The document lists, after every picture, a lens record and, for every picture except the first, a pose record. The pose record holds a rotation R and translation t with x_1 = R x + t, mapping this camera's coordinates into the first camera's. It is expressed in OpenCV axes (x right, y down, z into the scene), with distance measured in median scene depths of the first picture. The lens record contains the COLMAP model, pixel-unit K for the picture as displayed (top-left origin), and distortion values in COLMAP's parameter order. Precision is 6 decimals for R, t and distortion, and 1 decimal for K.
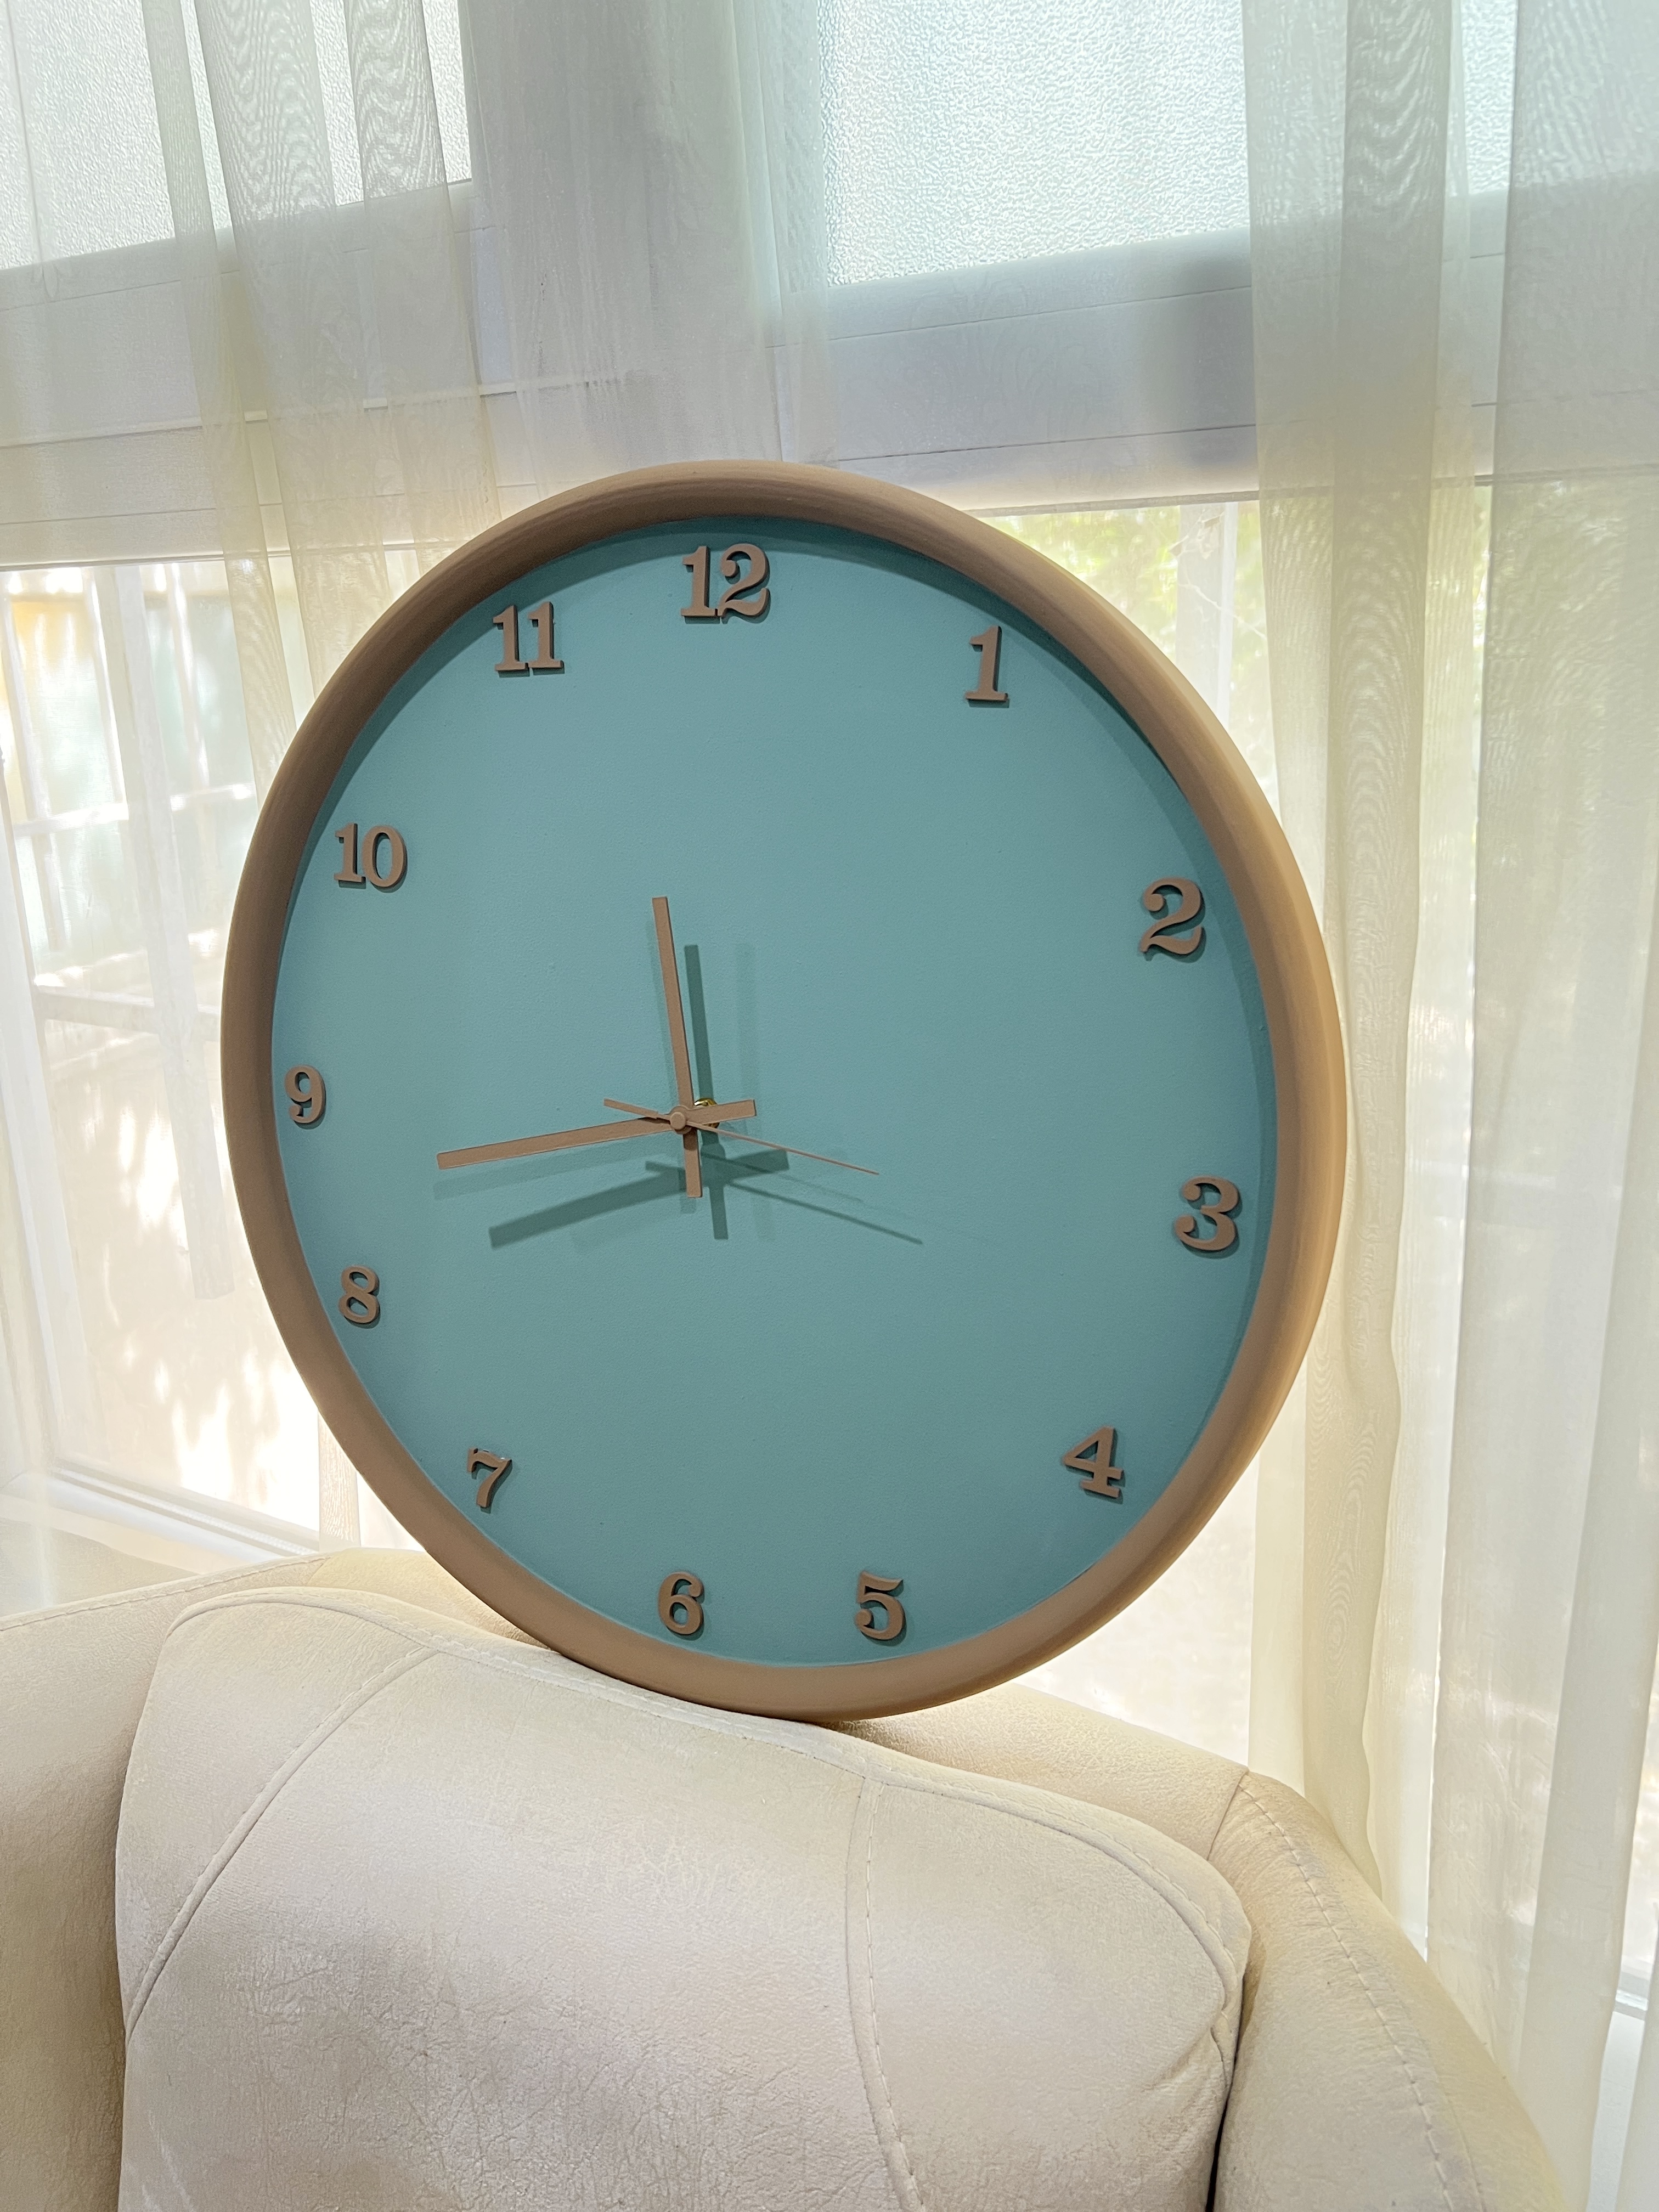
lens RADIAL K [[1700.0, 0, 814.4], [0, 1700.0, 1102.6], [0, 0, 1]] dist [0.012754, -0.018004]
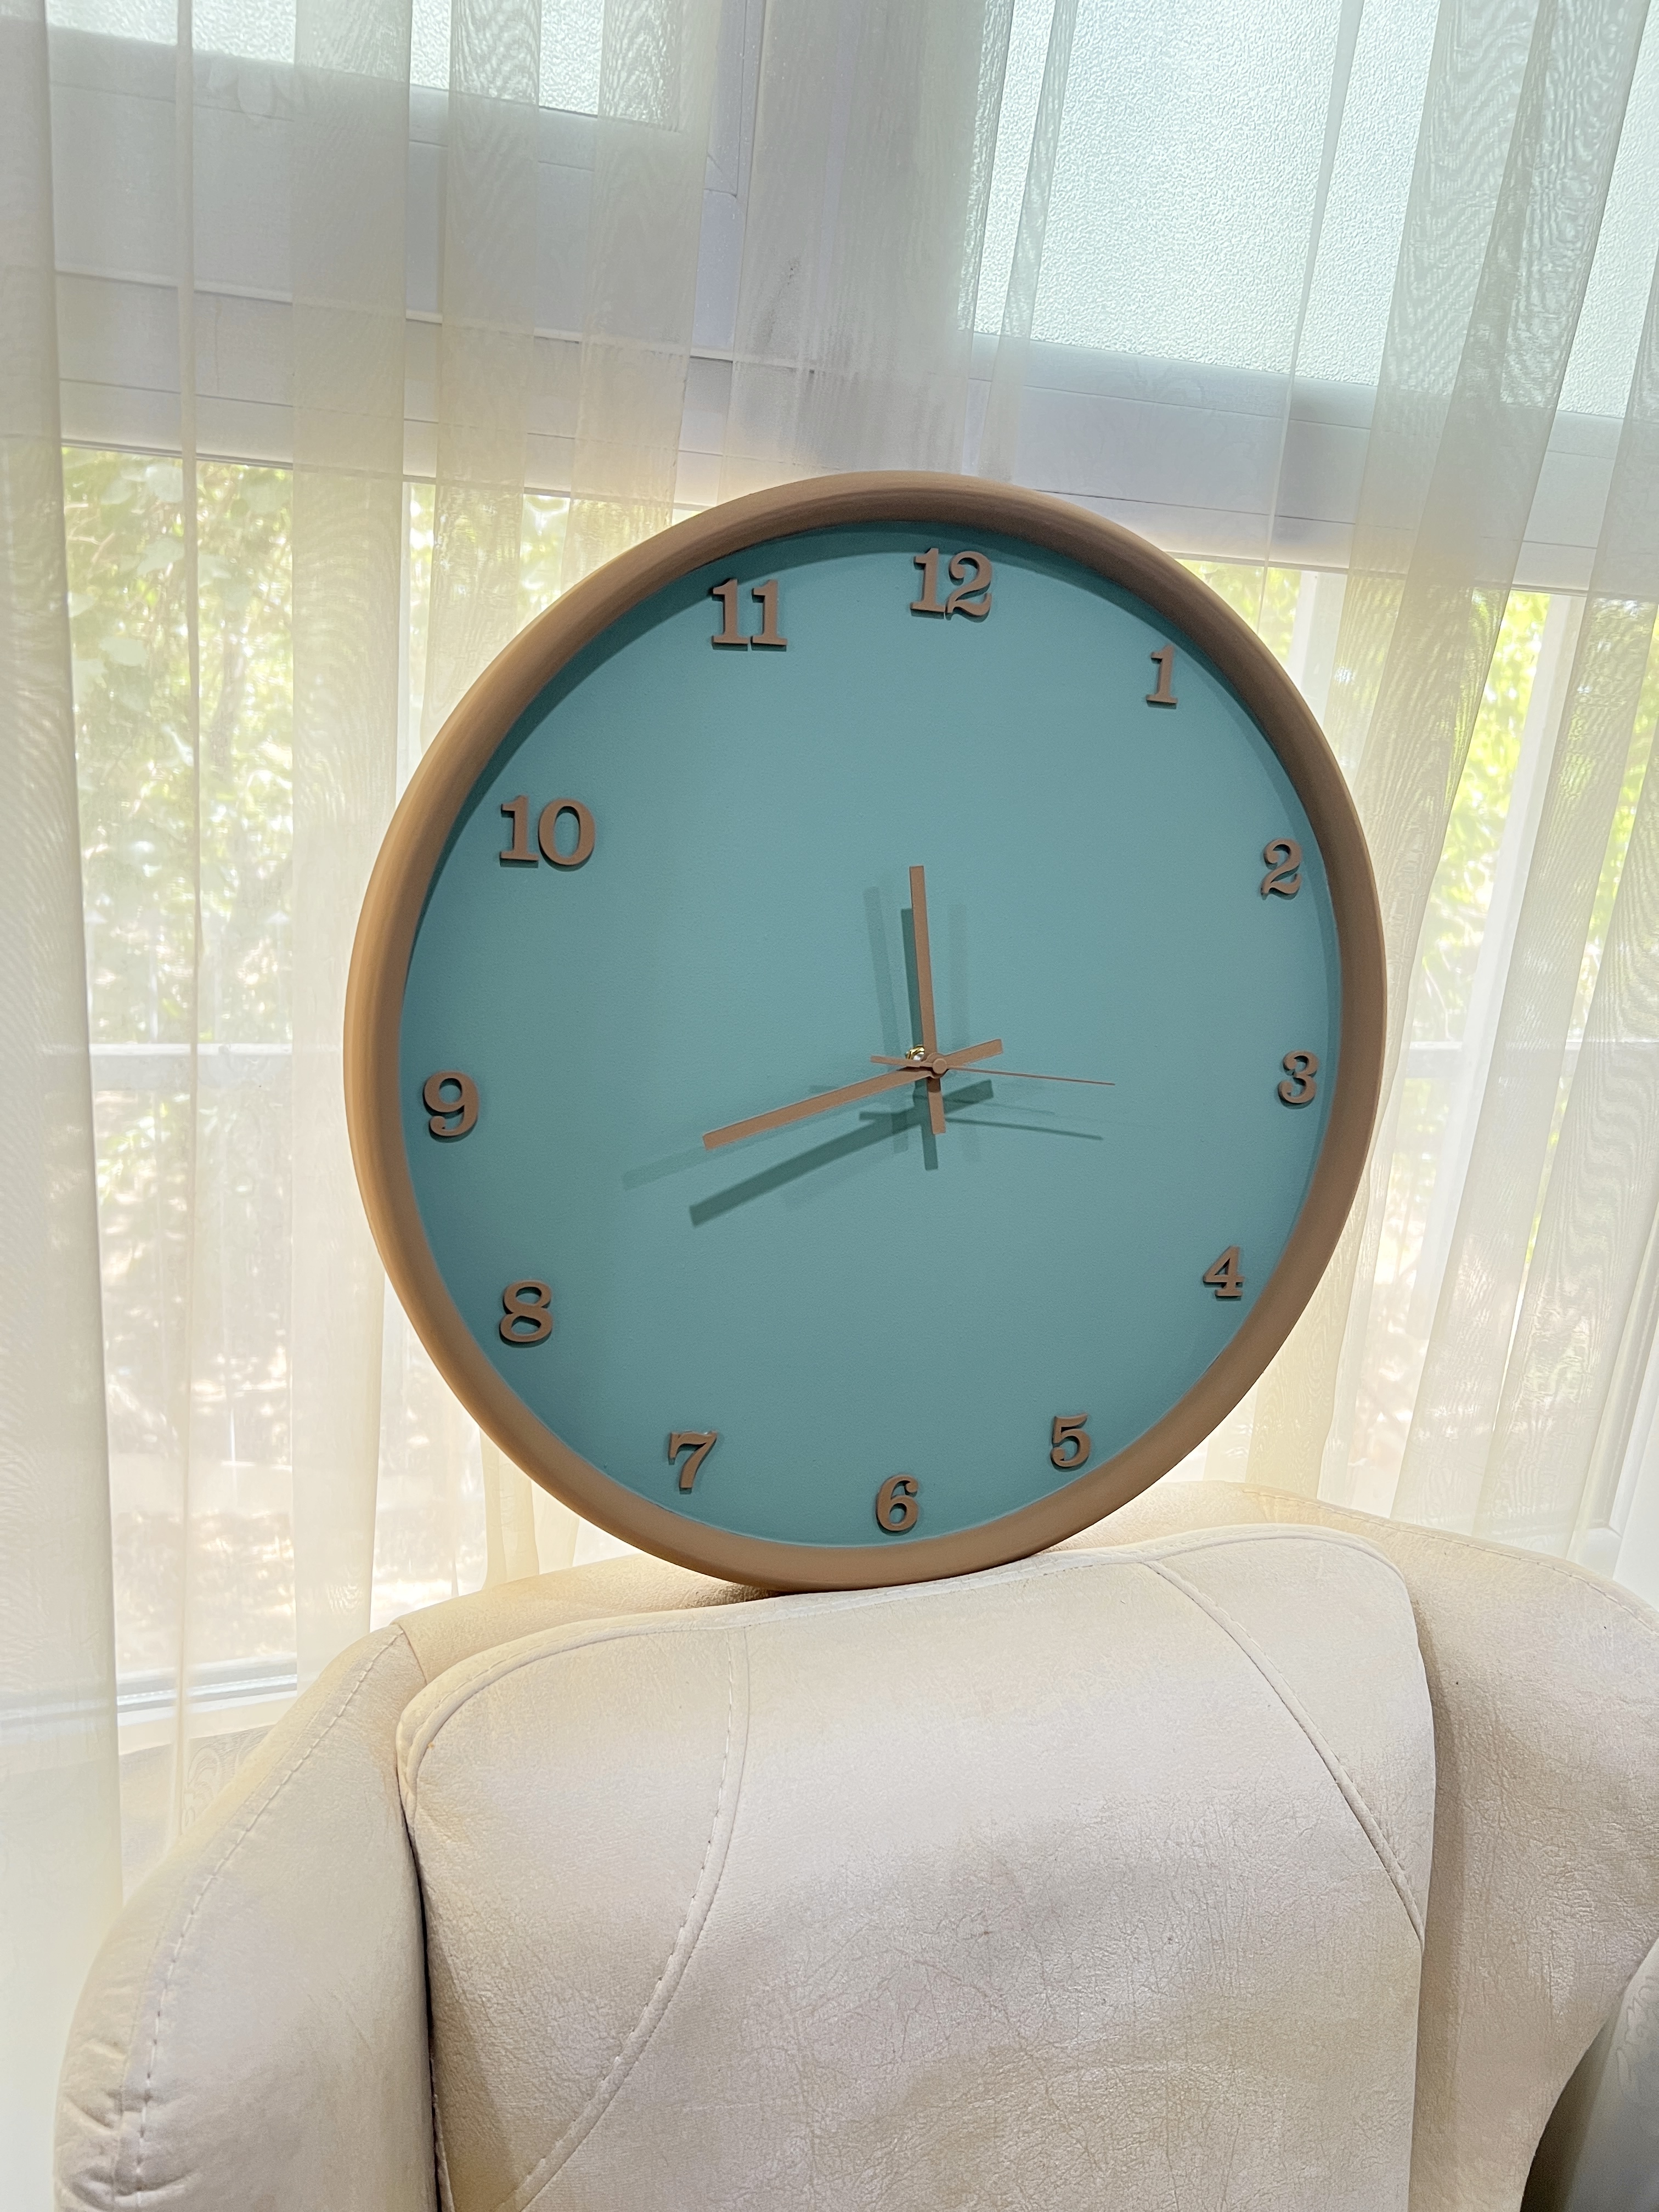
lens RADIAL K [[1700.0, 0, 829.5], [0, 1700.0, 1113.1], [0, 0, 1]] dist [0.012754, -0.018004]
pose [[0.661478, -0.138346, 0.737094, -0.948842], [0.111871, 0.990044, 0.085428, -0.061611], [-0.741574, 0.025950, 0.670369, 0.303068]]
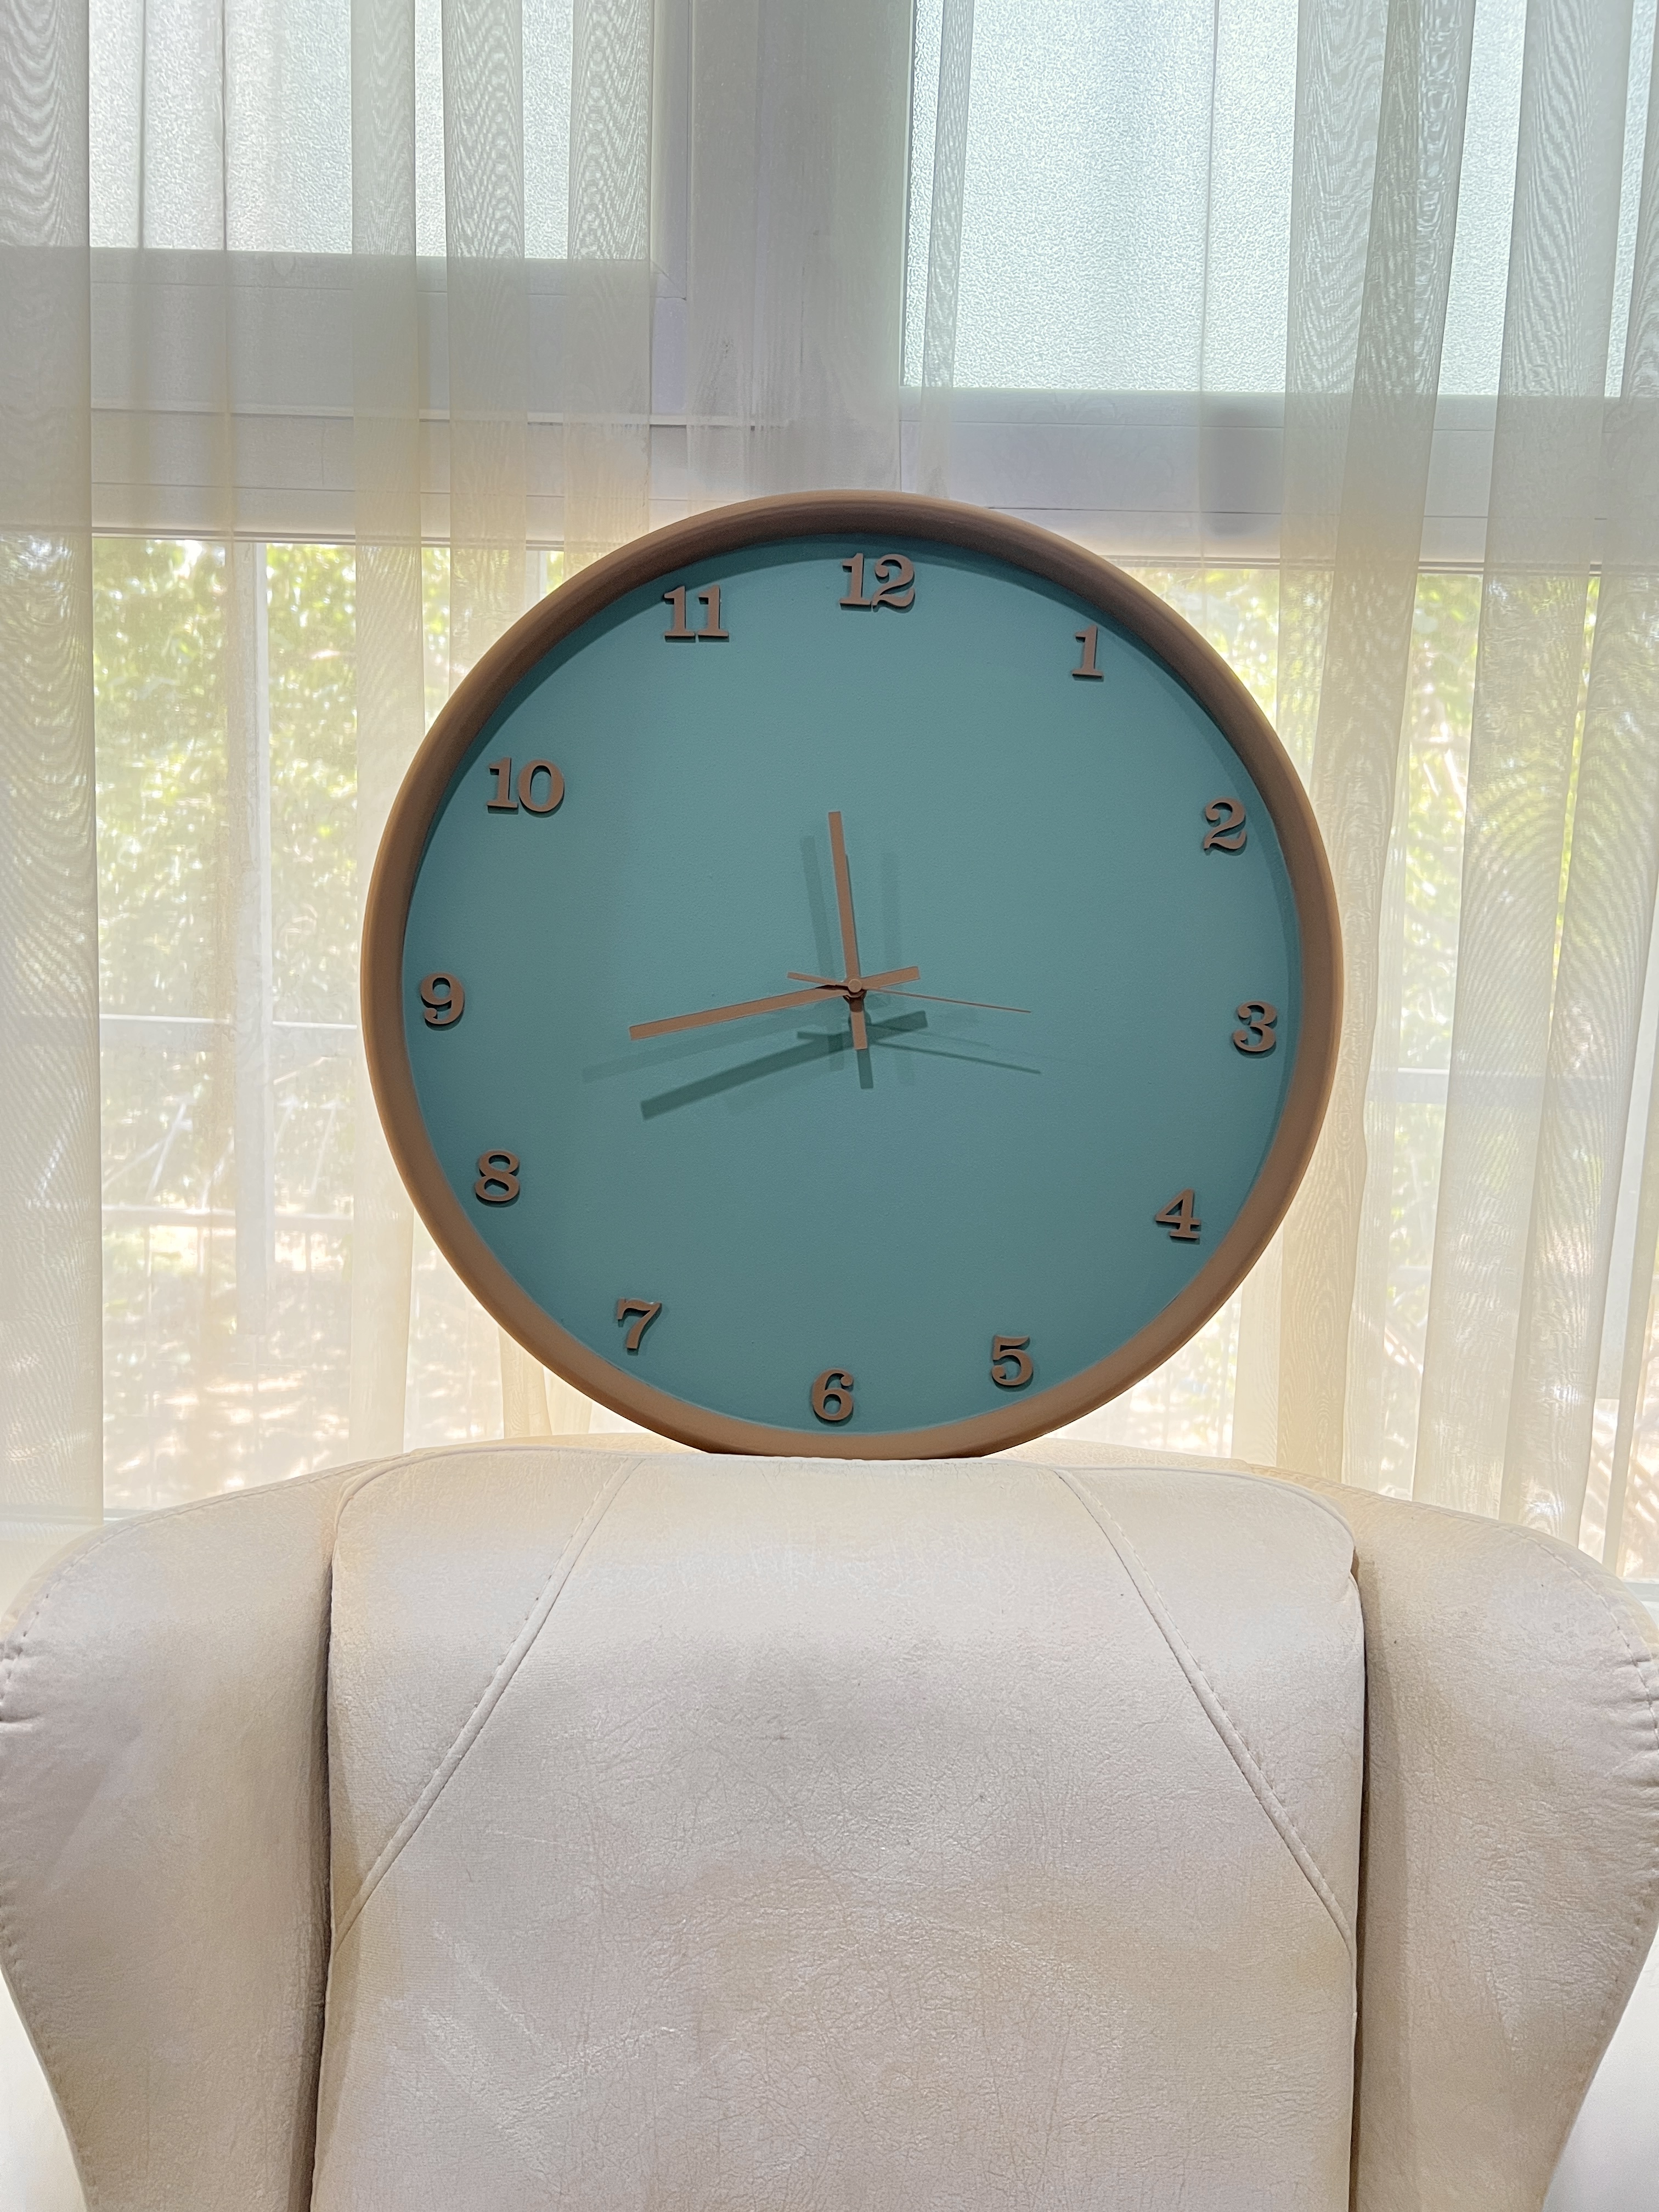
lens RADIAL K [[1700.0, 0, 827.9], [0, 1700.0, 1113.9], [0, 0, 1]] dist [0.012754, -0.018004]
pose [[0.888179, -0.010599, 0.459376, -0.678915], [0.070456, 0.991053, -0.113356, 0.247044], [-0.454065, 0.133046, 0.880979, -0.098421]]
